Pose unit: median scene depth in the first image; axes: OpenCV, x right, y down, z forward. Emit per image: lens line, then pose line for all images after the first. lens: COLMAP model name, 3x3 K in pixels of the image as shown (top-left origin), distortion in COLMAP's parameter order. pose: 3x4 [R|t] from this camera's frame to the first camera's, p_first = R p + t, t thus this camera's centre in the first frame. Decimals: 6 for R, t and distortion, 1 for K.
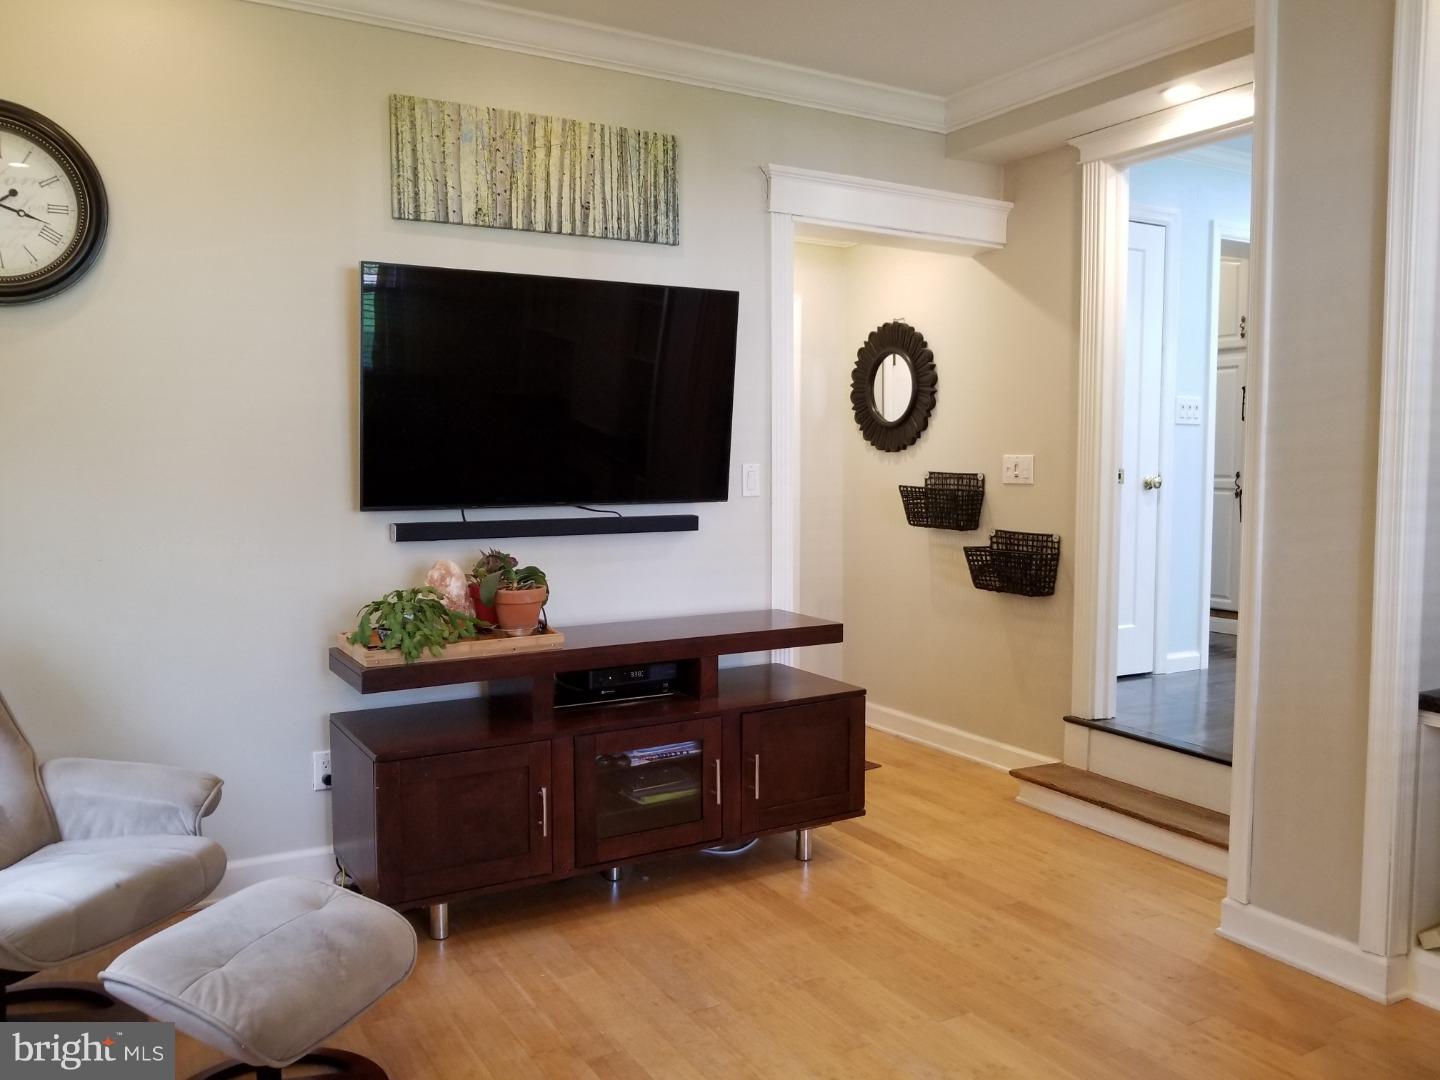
lens RADIAL K [[1154.1, 0, 719.3], [0, 1154.1, 536.1], [0, 0, 1]] dist [-0.007149, 0.008550]
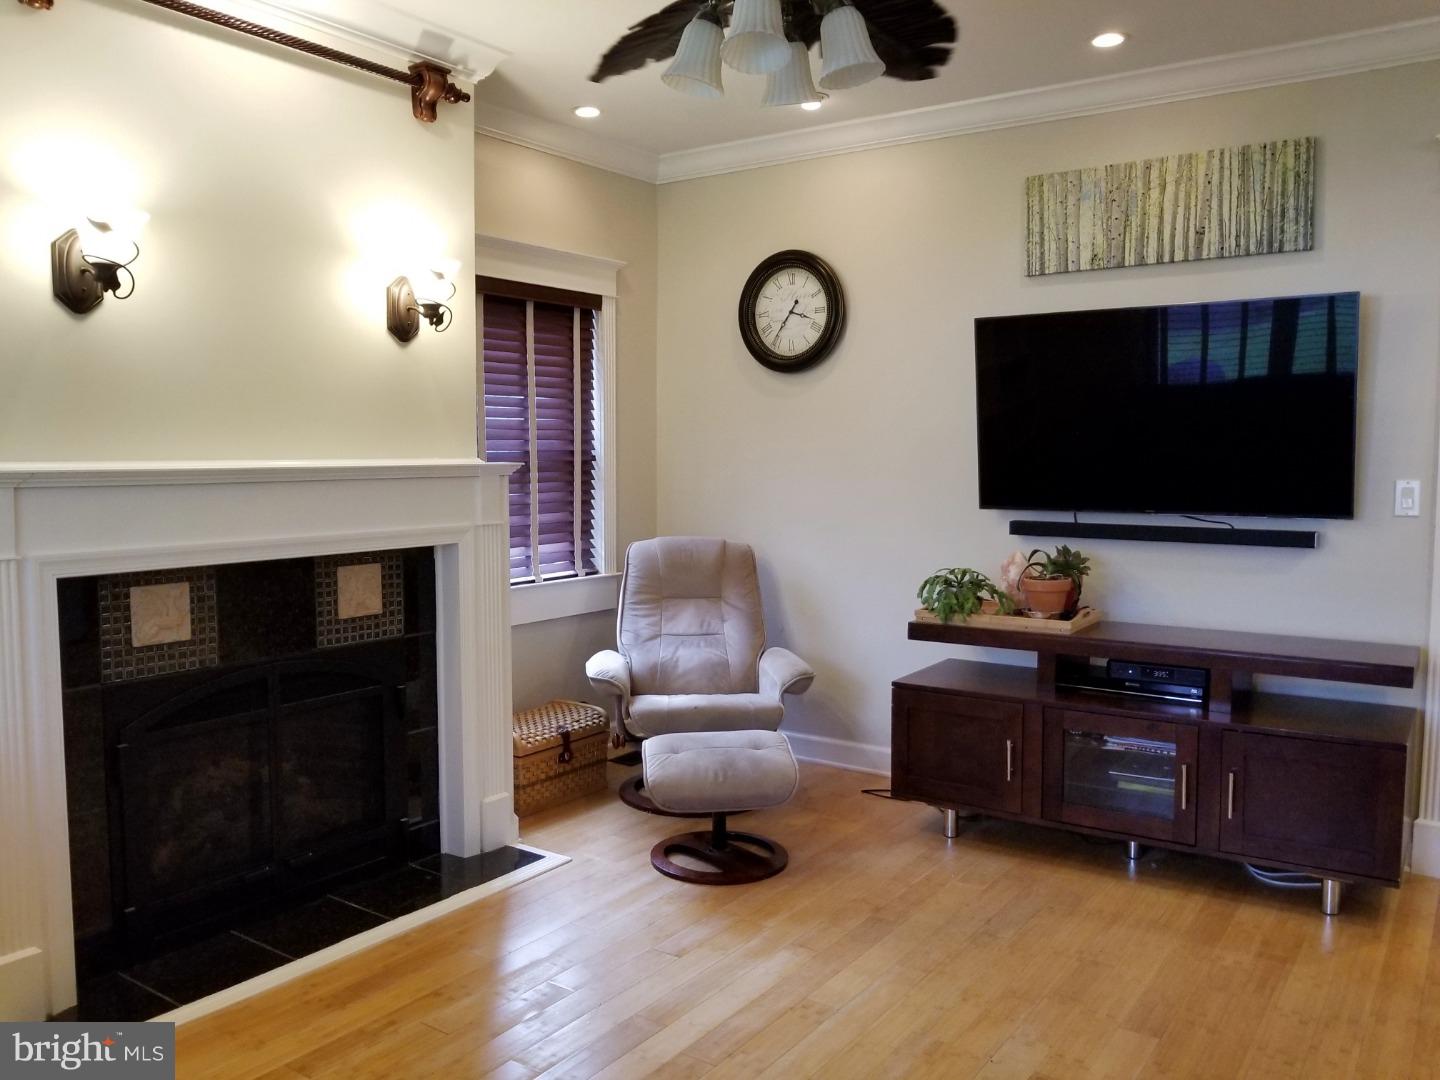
lens RADIAL K [[1154.1, 0, 709.4], [0, 1154.1, 548.4], [0, 0, 1]] dist [-0.007149, 0.008550]
pose [[0.416916, 0.077792, -0.905610, 0.690691], [-0.066364, 0.996277, 0.055029, -0.026246], [0.906519, 0.037157, 0.420526, 0.164282]]
